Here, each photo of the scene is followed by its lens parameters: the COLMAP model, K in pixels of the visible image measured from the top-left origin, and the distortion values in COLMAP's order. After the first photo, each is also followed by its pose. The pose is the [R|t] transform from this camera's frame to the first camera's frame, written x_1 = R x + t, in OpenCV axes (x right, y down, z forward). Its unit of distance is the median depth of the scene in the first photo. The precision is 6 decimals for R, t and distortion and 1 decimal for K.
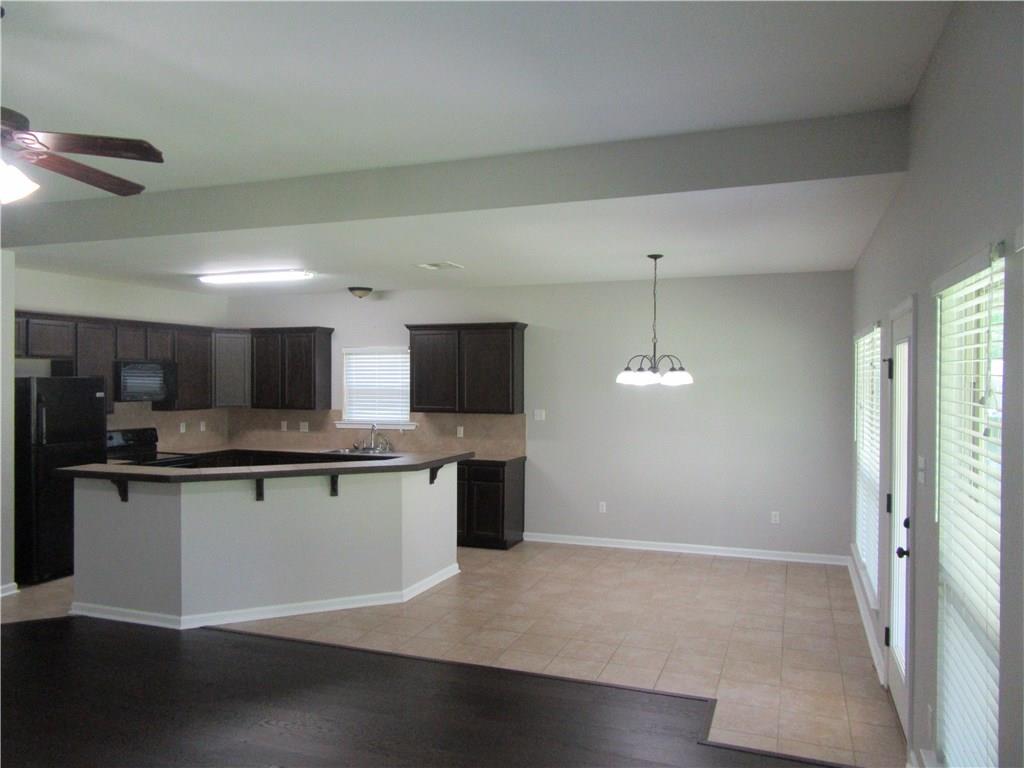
lens RADIAL K [[761.3, 0, 527.1], [0, 761.3, 372.8], [0, 0, 1]] dist [-0.010530, 0.019320]
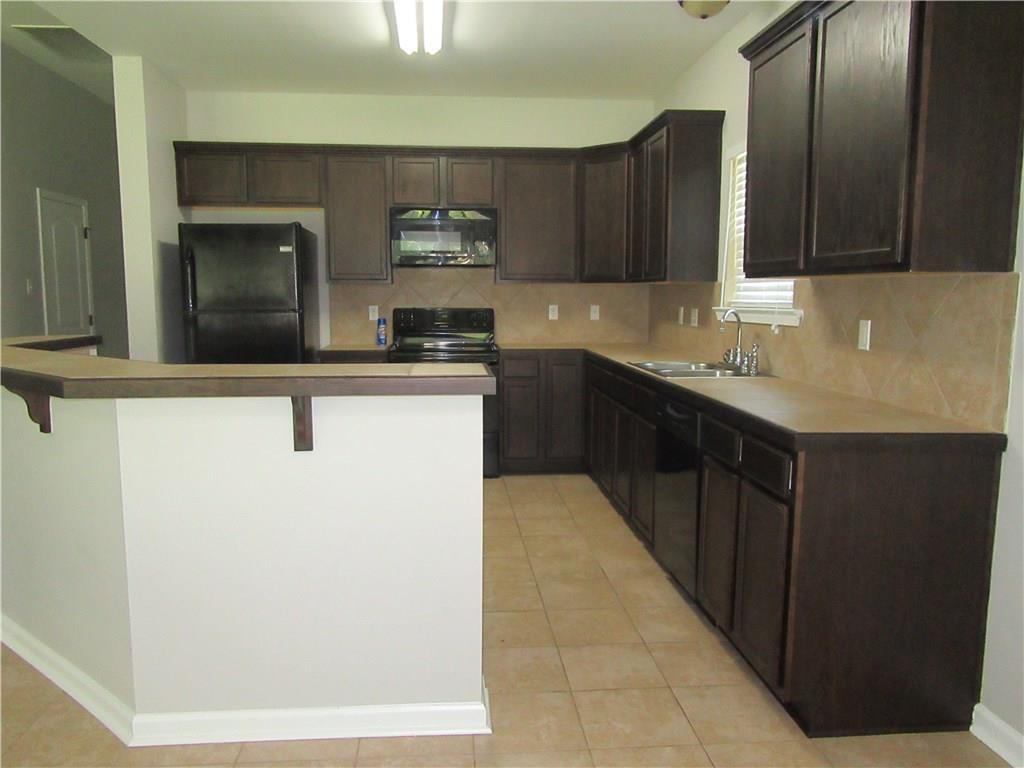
lens RADIAL K [[787.7, 0, 506.3], [0, 787.7, 389.8], [0, 0, 1]] dist [0.014743, -0.009704]
pose [[0.401436, 0.108332, -0.909458, 0.191354], [0.008908, 0.992471, 0.122152, 0.063659], [0.915844, -0.057137, 0.397449, 0.792107]]
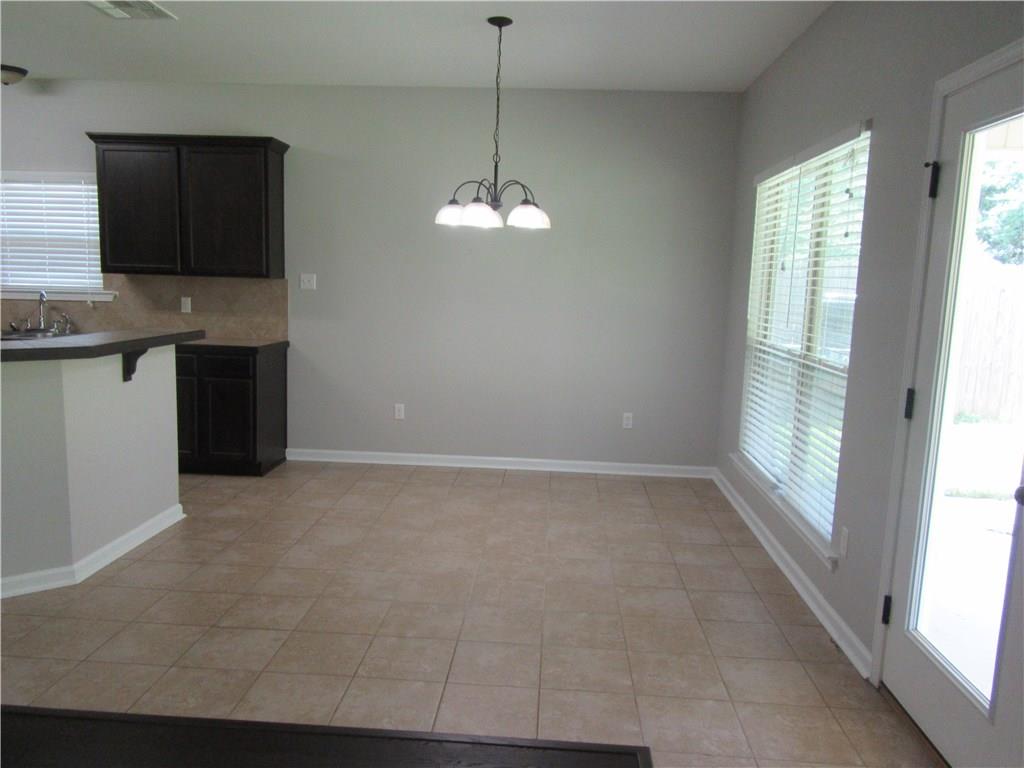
lens RADIAL K [[787.7, 0, 510.1], [0, 787.7, 382.2], [0, 0, 1]] dist [0.014743, -0.009704]
pose [[0.961232, -0.011167, 0.275516, -0.006388], [-0.029200, 0.989439, 0.141979, 0.041811], [-0.274191, -0.144519, 0.950754, 0.276959]]
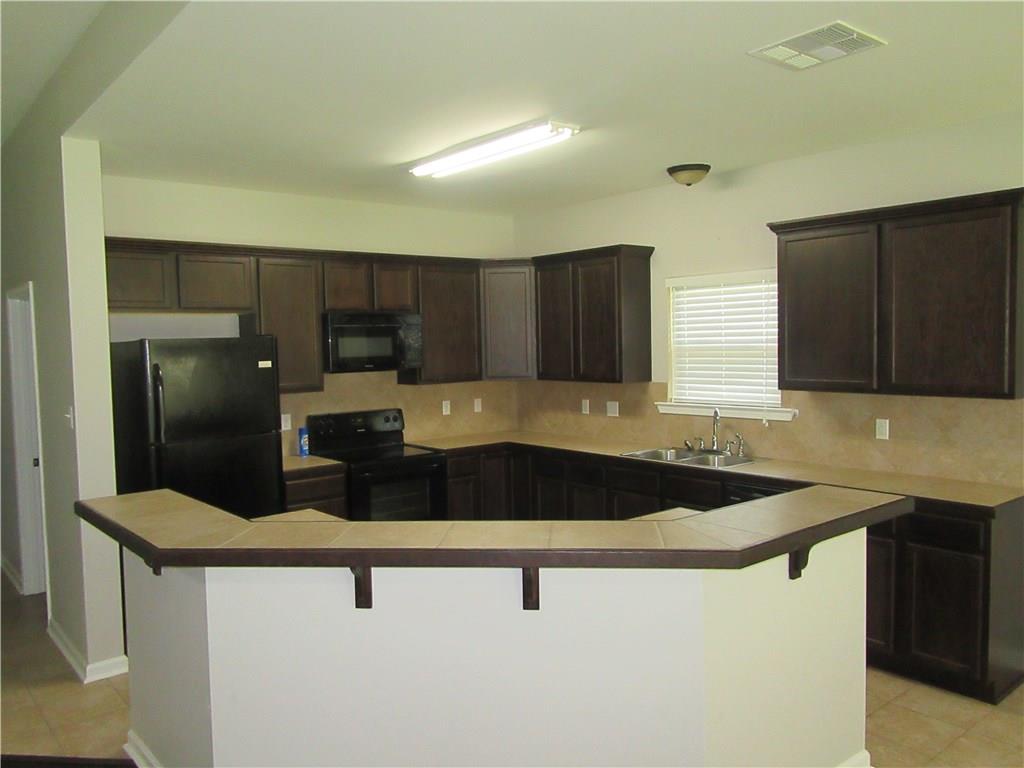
lens RADIAL K [[787.7, 0, 519.2], [0, 787.7, 389.3], [0, 0, 1]] dist [0.014743, -0.009704]
pose [[0.861094, 0.009451, -0.508358, -0.032719], [0.029272, 0.997247, 0.068123, 0.009496], [0.507602, -0.073541, 0.858447, 0.480571]]
